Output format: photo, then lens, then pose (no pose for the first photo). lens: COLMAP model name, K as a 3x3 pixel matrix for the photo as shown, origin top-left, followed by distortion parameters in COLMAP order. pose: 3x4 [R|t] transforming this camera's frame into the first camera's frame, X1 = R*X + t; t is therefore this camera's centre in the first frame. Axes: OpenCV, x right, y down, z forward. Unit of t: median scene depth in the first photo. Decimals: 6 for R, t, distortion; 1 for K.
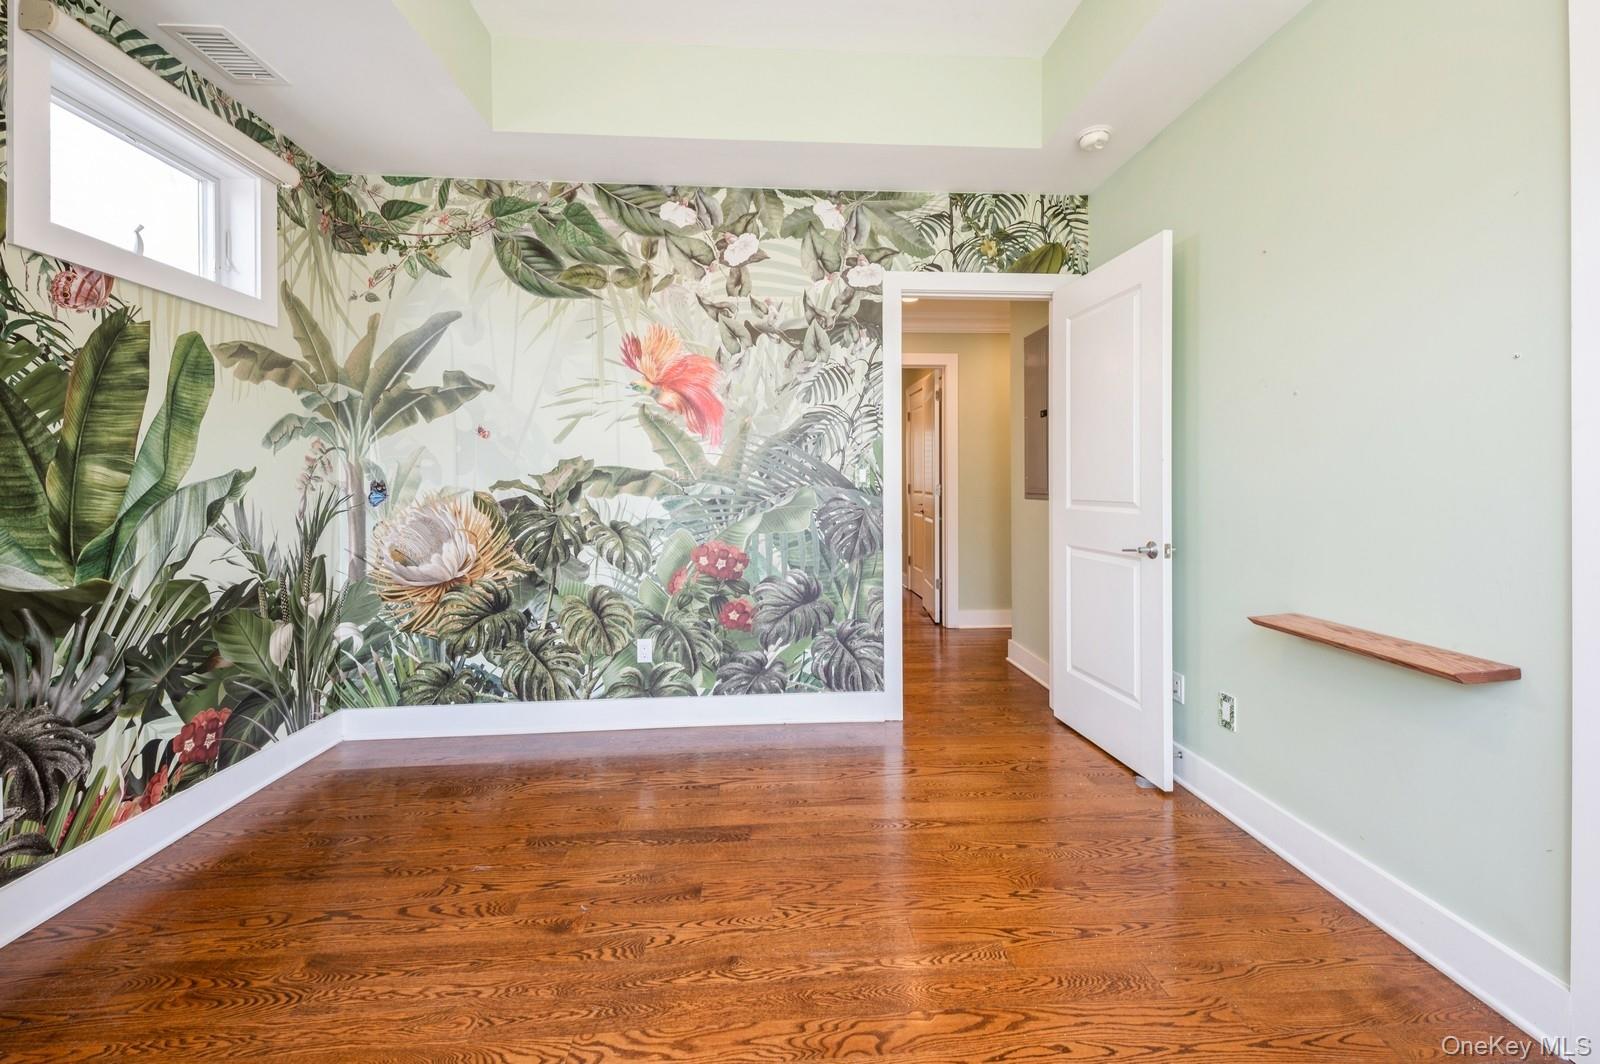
lens RADIAL K [[653.6, 0, 802.8], [0, 653.6, 465.0], [0, 0, 1]] dist [0.019053, -0.005170]
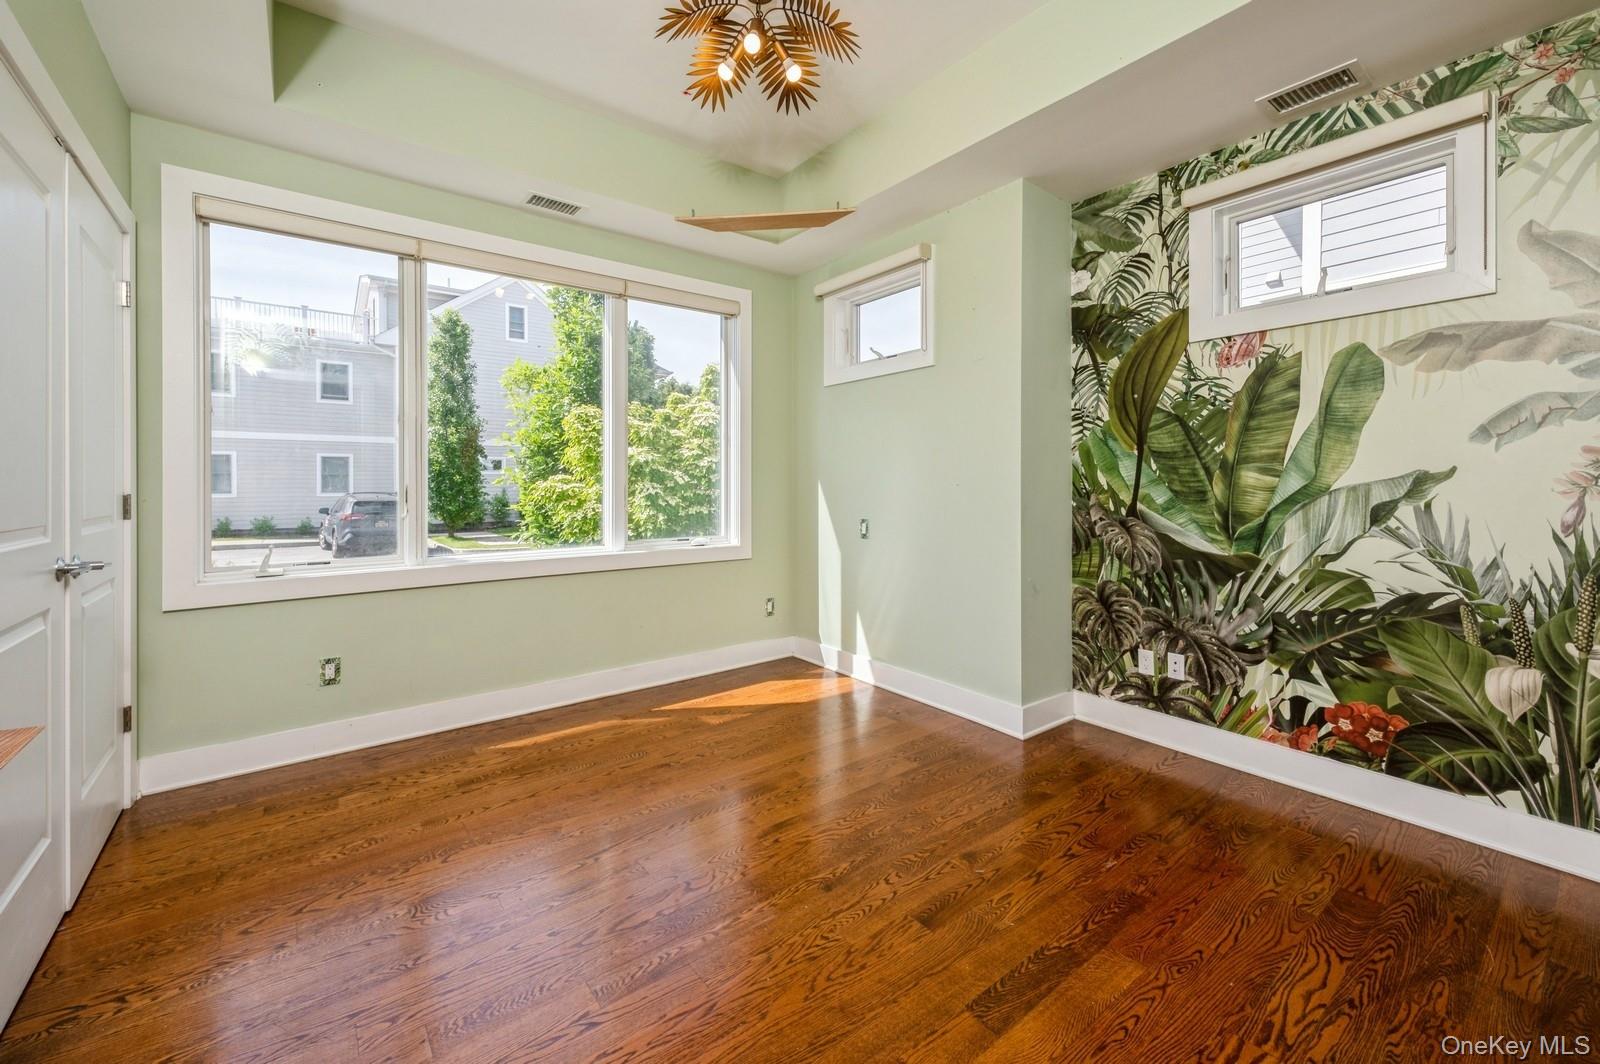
lens RADIAL K [[653.6, 0, 802.8], [0, 653.6, 465.0], [0, 0, 1]] dist [0.019053, -0.005170]
pose [[-0.834279, -0.011912, -0.551214, 0.460127], [0.018623, 0.998587, -0.049766, 0.035559], [0.551028, -0.051784, -0.832878, 1.550225]]
